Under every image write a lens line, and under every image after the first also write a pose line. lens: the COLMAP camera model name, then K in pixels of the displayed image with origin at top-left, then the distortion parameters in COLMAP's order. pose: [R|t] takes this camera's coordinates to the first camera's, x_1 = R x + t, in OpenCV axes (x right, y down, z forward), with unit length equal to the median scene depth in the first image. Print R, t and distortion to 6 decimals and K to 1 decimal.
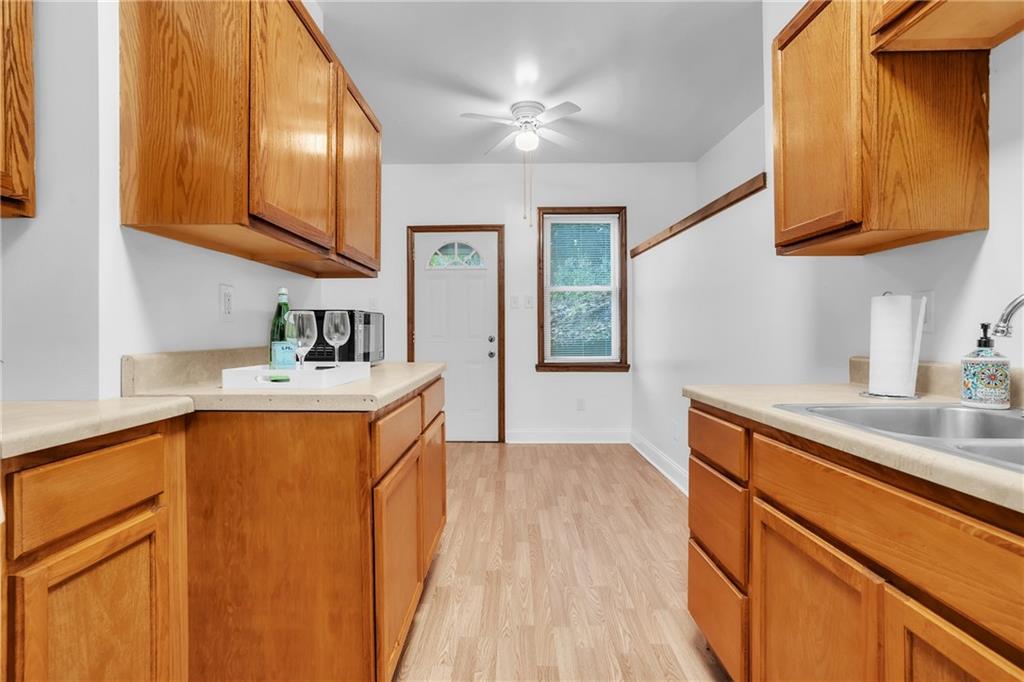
lens RADIAL K [[504.2, 0, 505.7], [0, 504.2, 329.1], [0, 0, 1]] dist [-0.059322, 0.036132]
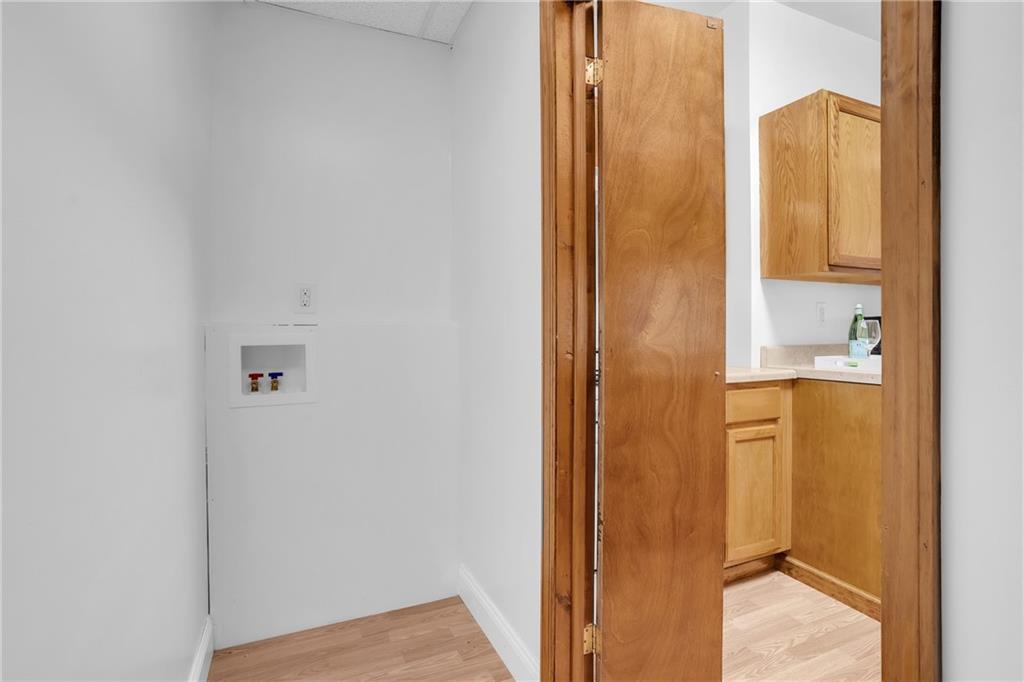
lens RADIAL K [[504.2, 0, 505.7], [0, 504.2, 329.1], [0, 0, 1]] dist [-0.059322, 0.036132]
pose [[0.439364, 0.003925, -0.898300, 0.522580], [-0.001171, 0.999992, 0.003796, -0.016314], [0.898308, -0.000616, 0.439366, -0.740722]]
